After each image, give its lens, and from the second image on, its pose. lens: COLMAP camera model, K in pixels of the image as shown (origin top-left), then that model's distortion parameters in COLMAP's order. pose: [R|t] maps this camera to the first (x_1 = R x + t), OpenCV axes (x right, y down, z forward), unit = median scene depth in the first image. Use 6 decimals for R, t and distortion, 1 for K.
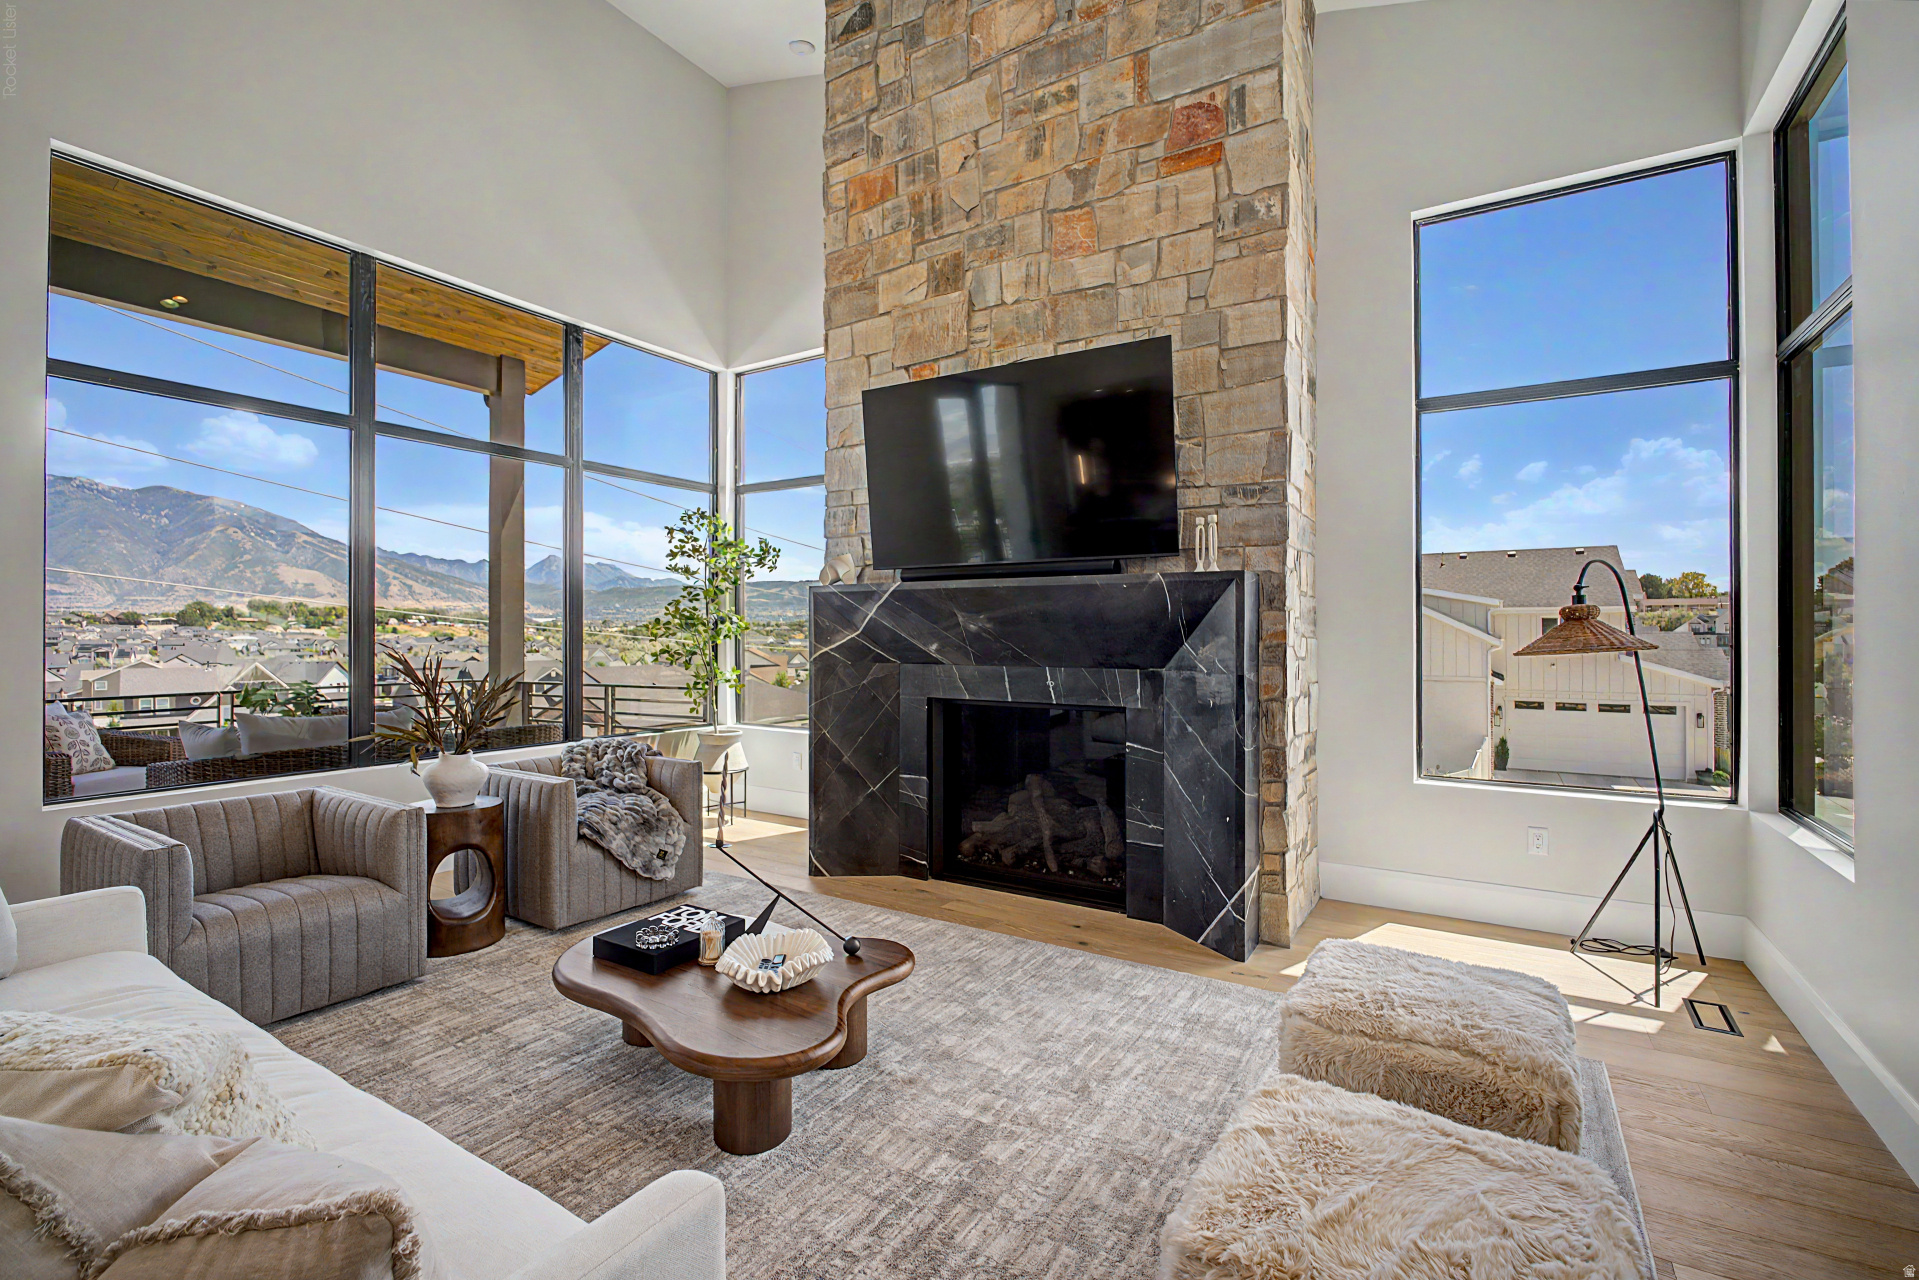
lens RADIAL K [[855.3, 0, 978.7], [0, 855.3, 634.6], [0, 0, 1]] dist [-0.005458, -0.001093]
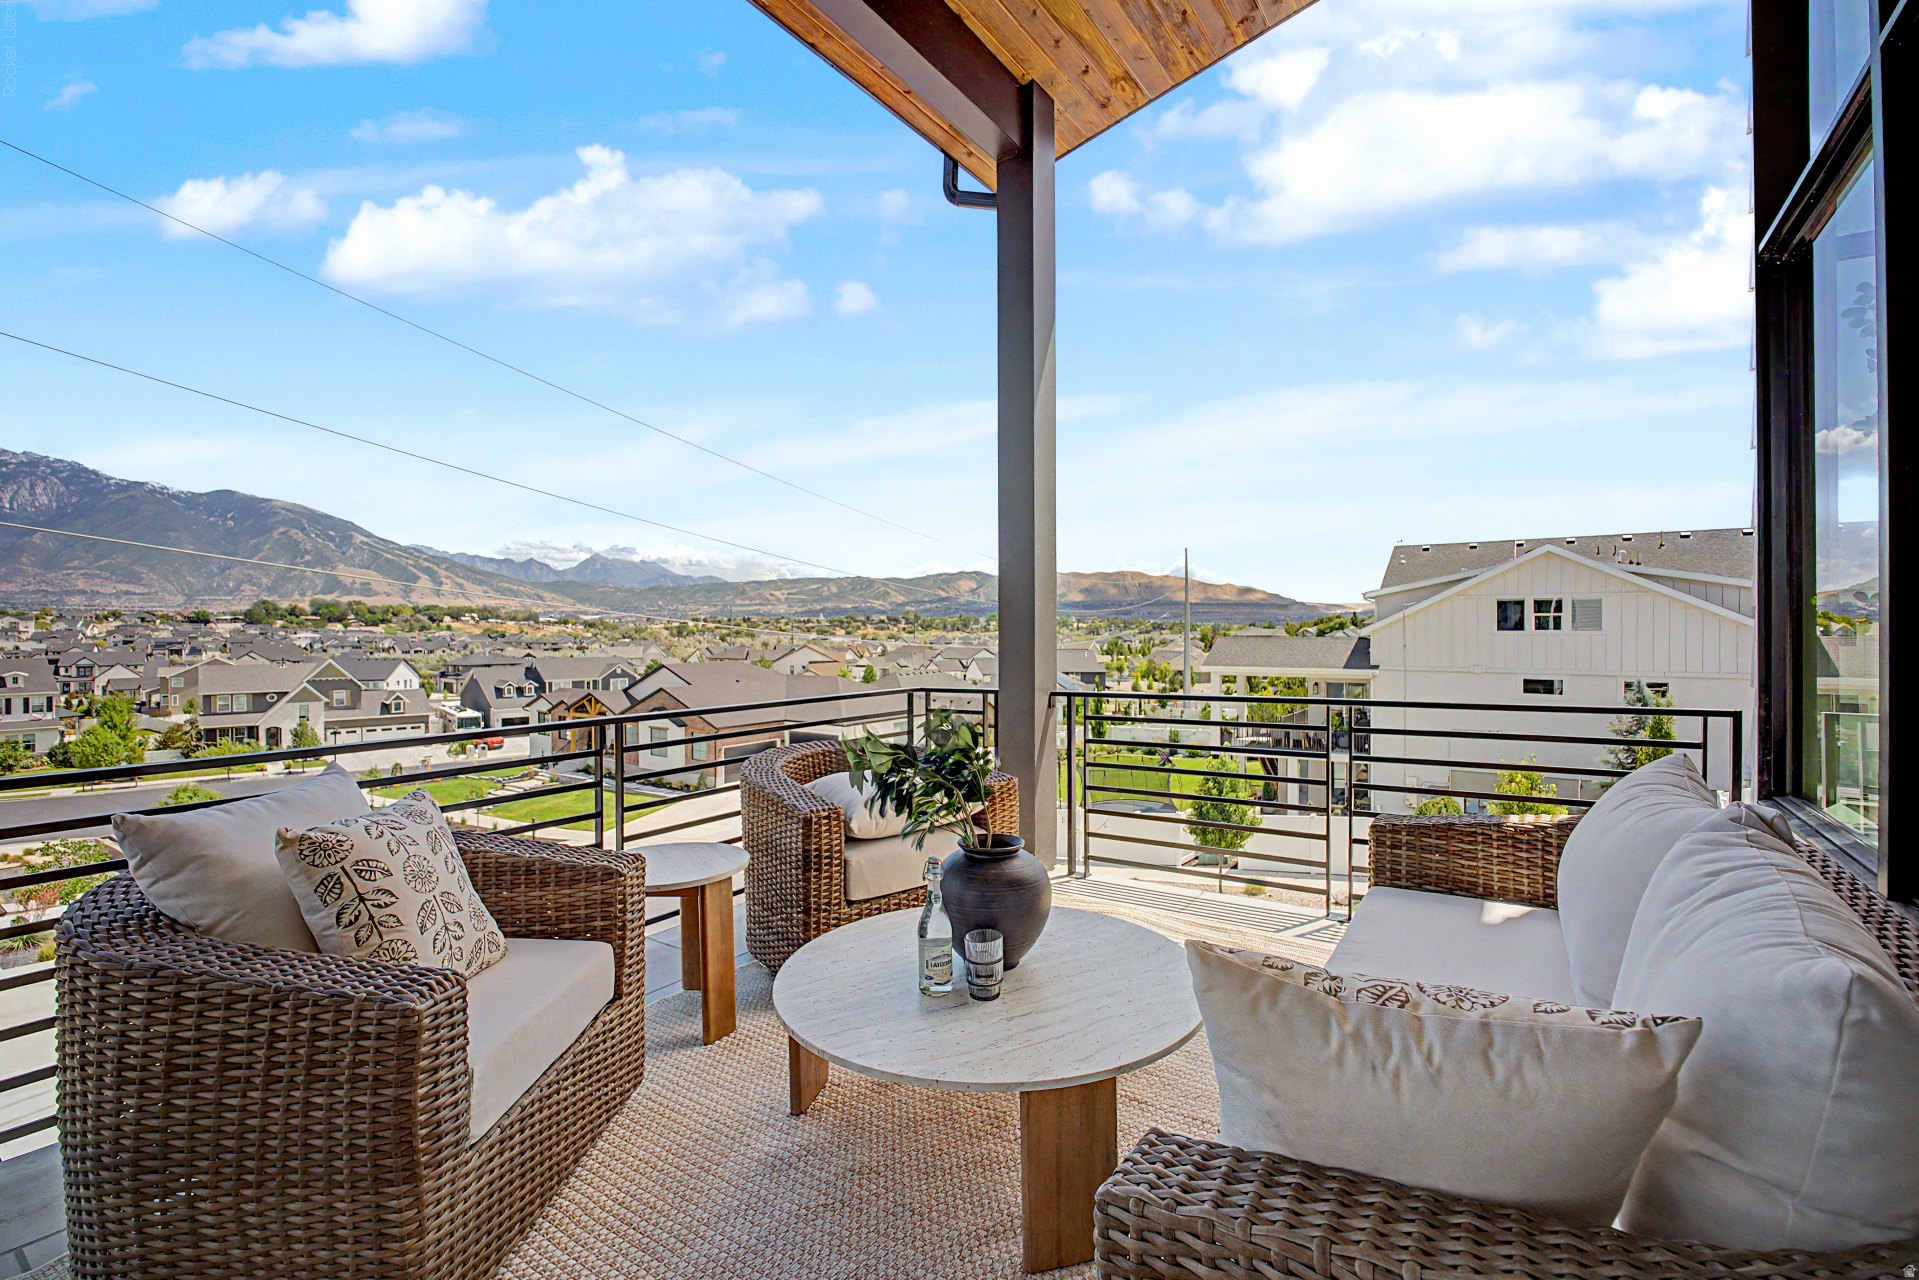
lens RADIAL K [[855.3, 0, 963.8], [0, 855.3, 636.0], [0, 0, 1]] dist [-0.005458, -0.001093]
pose [[0.998650, -0.002746, -0.051870, -0.904450], [0.003058, 0.999978, 0.005929, 0.027581], [0.051853, -0.006080, 0.998636, 0.738282]]
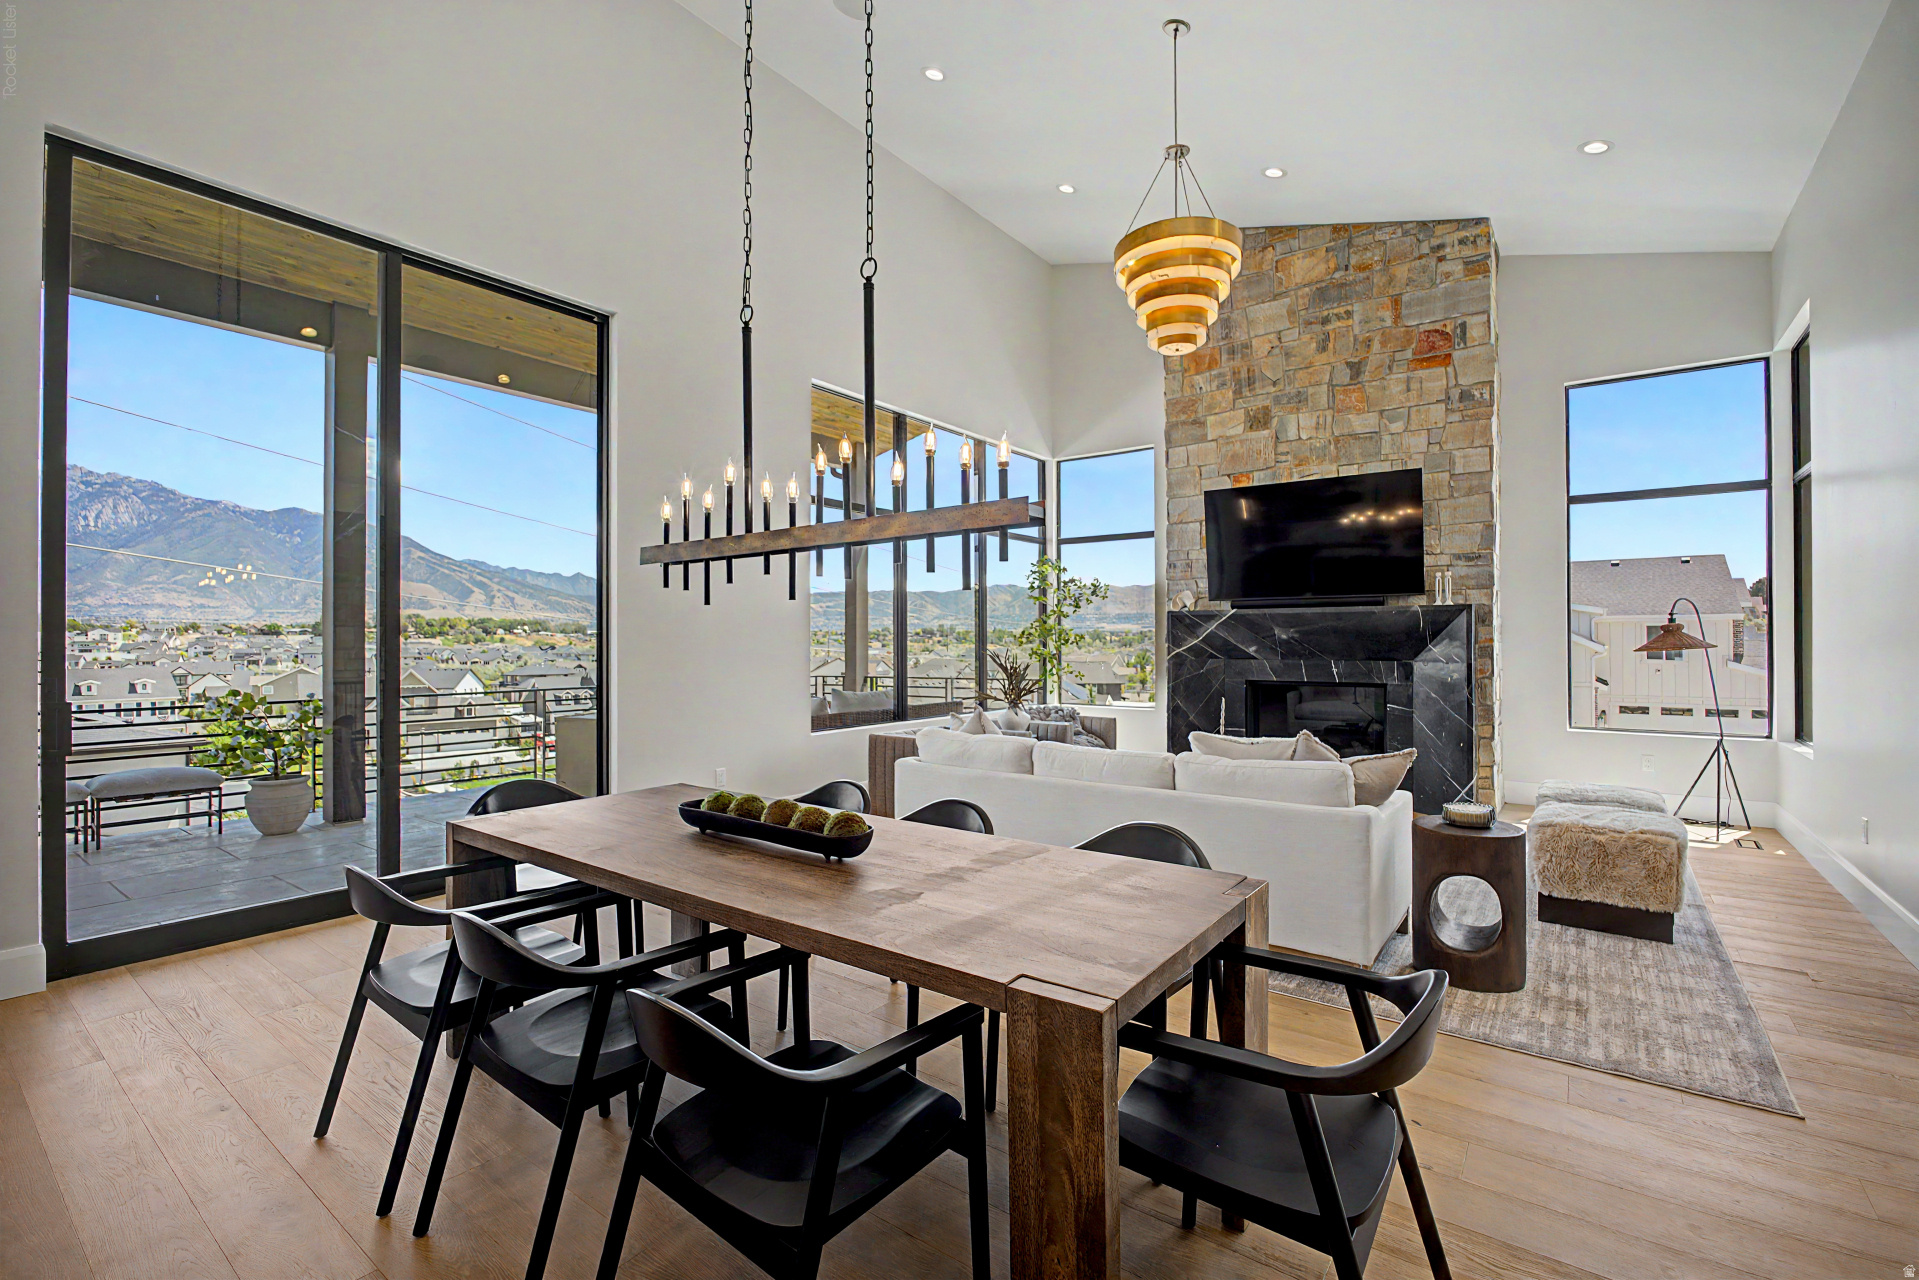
lens RADIAL K [[855.3, 0, 970.6], [0, 855.3, 640.3], [0, 0, 1]] dist [-0.005458, -0.001093]
pose [[0.996242, -0.001496, -0.086605, -0.438474], [0.001185, 0.999993, -0.003632, 0.003927], [0.086610, 0.003515, 0.996236, -0.655108]]
